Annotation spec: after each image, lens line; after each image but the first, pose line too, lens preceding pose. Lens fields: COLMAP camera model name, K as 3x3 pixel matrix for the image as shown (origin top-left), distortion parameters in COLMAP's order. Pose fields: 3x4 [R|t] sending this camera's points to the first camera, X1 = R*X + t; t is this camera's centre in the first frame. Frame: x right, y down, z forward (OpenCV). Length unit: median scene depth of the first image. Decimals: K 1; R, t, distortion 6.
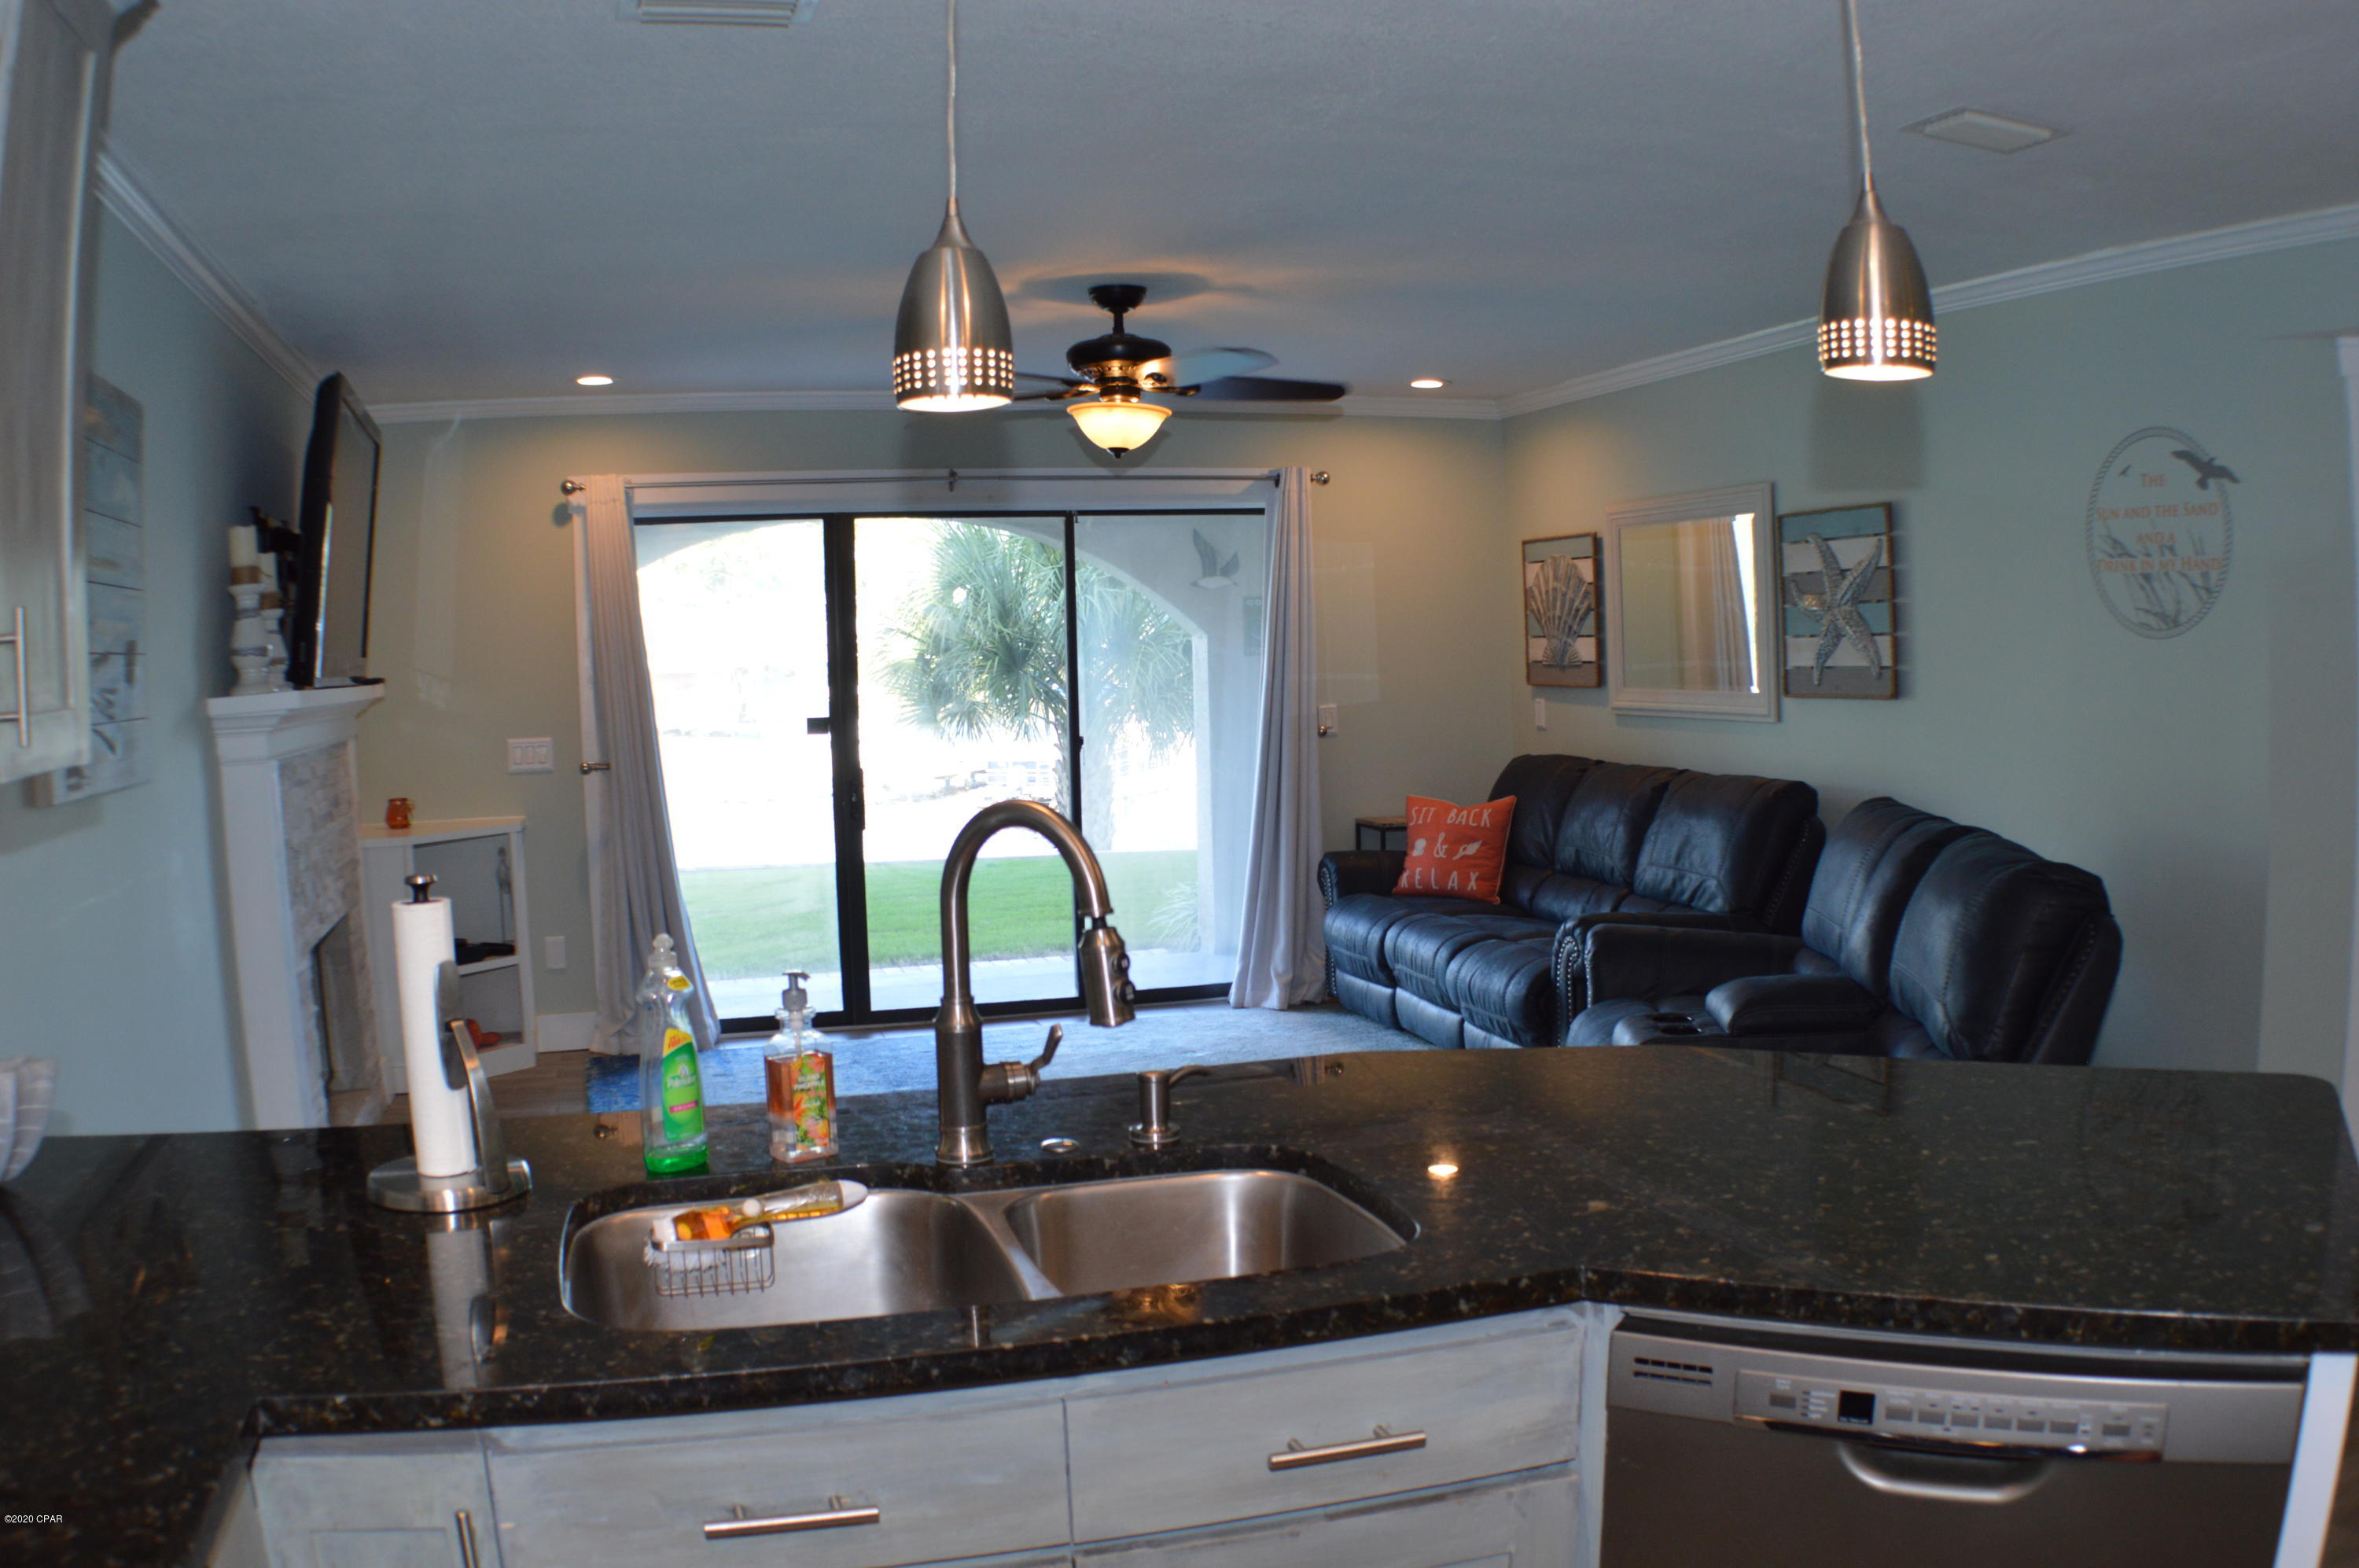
lens RADIAL K [[1895.0, 0, 1179.5], [0, 1895.0, 784.0], [0, 0, 1]] dist [-0.301199, 0.057128]
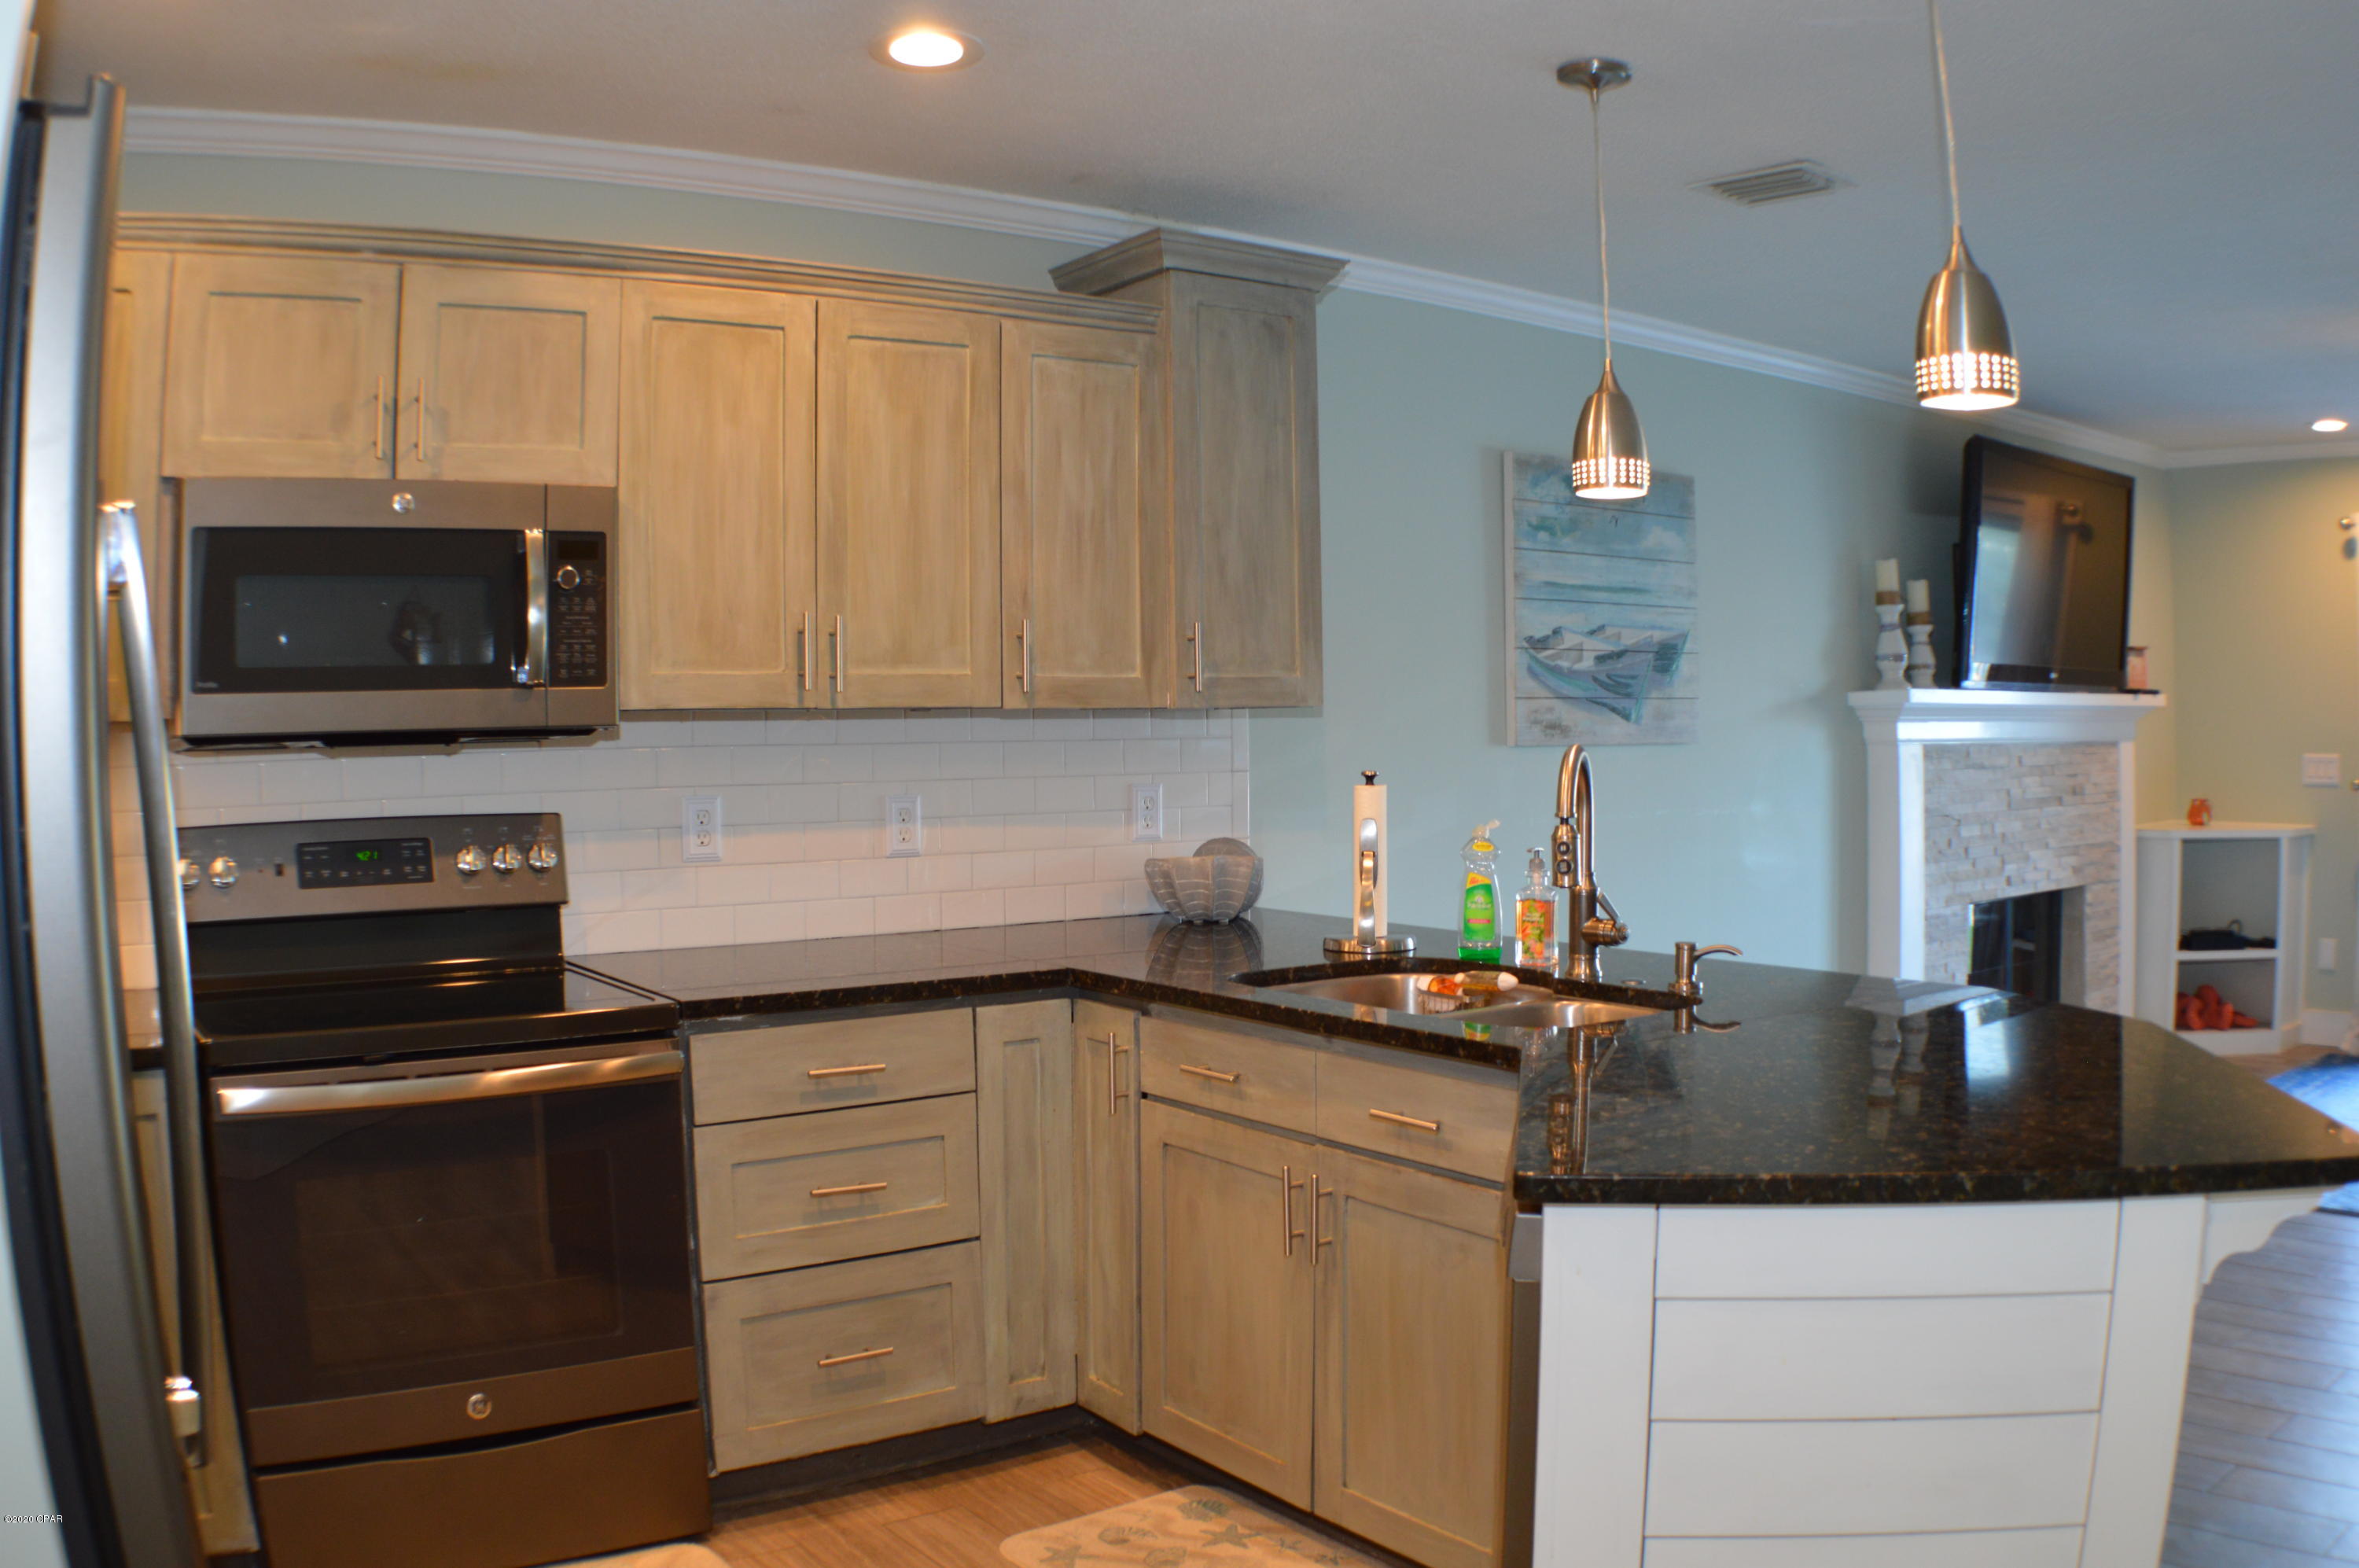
lens RADIAL K [[1895.0, 0, 1179.5], [0, 1895.0, 784.0], [0, 0, 1]] dist [-0.301199, 0.057128]
pose [[0.328706, 0.057747, -0.942665, 0.359513], [-0.068478, 0.996959, 0.037194, 0.002564], [0.941947, 0.052326, 0.331660, 0.037285]]
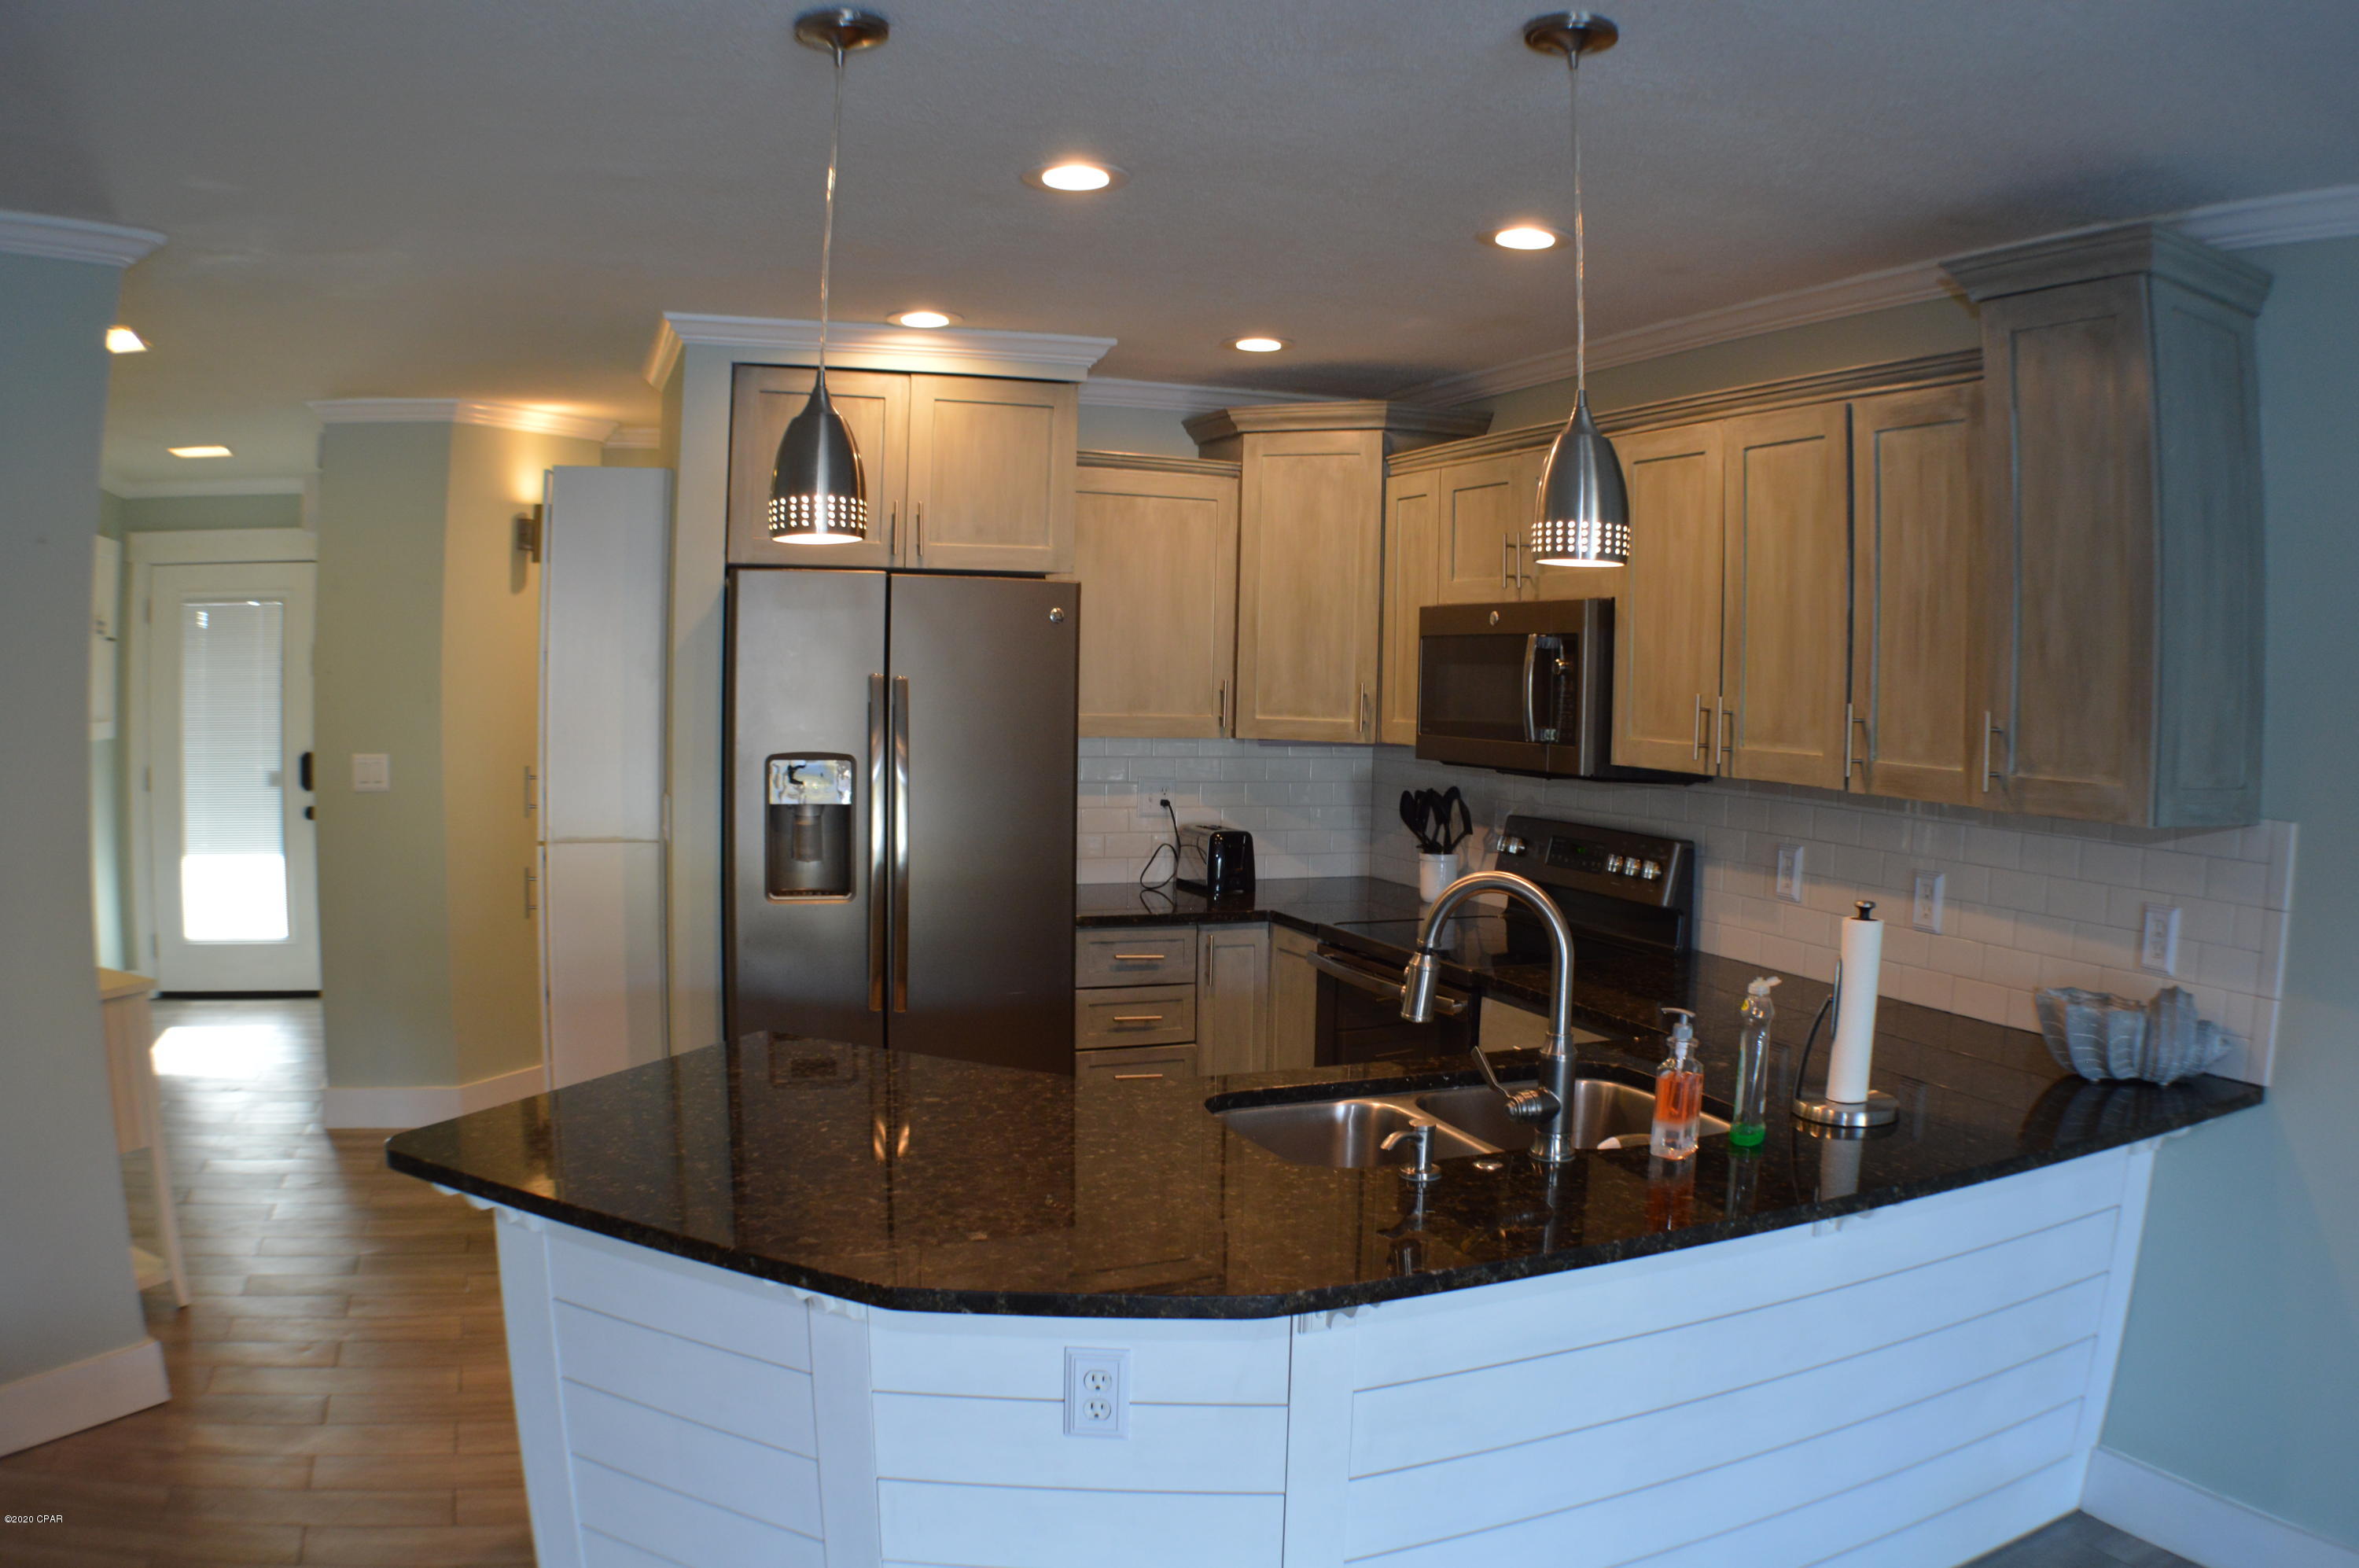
lens RADIAL K [[1706.9, 0, 1179.5], [0, 1706.9, 784.0], [0, 0, 1]] dist [-0.315008, 0.078185]
pose [[-0.995284, 0.015462, -0.095767, 0.073306], [0.001474, 0.989513, 0.144436, -0.063997], [0.096996, 0.143614, -0.984869, 0.596585]]
